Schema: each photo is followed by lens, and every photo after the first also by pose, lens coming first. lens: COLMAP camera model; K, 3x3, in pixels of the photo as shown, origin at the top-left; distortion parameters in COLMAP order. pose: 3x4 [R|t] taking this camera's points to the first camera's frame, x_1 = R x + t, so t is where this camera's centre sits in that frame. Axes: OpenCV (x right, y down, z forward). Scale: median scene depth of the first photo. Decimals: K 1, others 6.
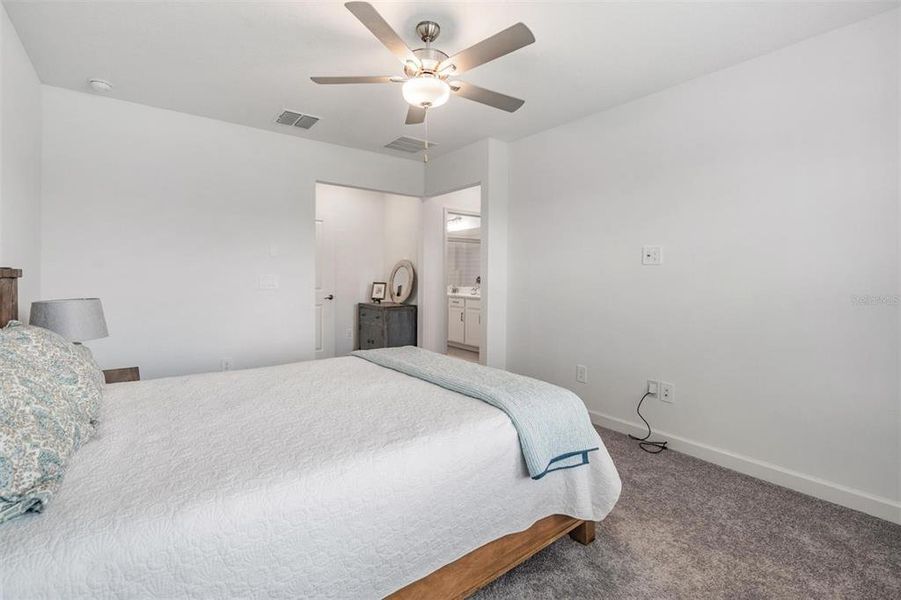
lens RADIAL K [[410.3, 0, 450.3], [0, 410.3, 296.9], [0, 0, 1]] dist [0.000187, 0.000005]
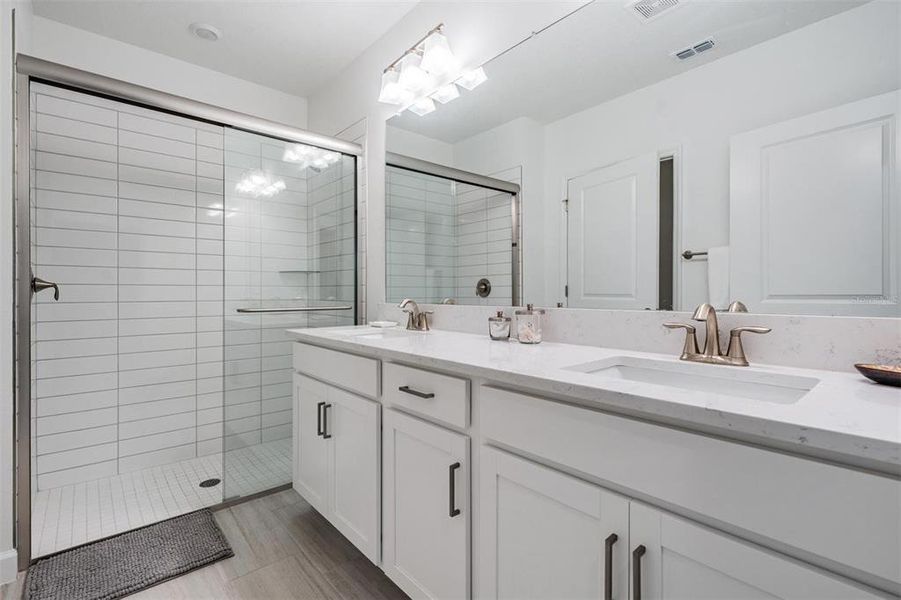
lens RADIAL K [[410.3, 0, 450.4], [0, 410.3, 298.2], [0, 0, 1]] dist [0.000187, 0.000005]
pose [[0.998139, -0.004296, 0.060833, 0.012978], [0.006707, 0.999198, -0.039485, -0.016324], [-0.060615, 0.039819, 0.997367, 0.629367]]
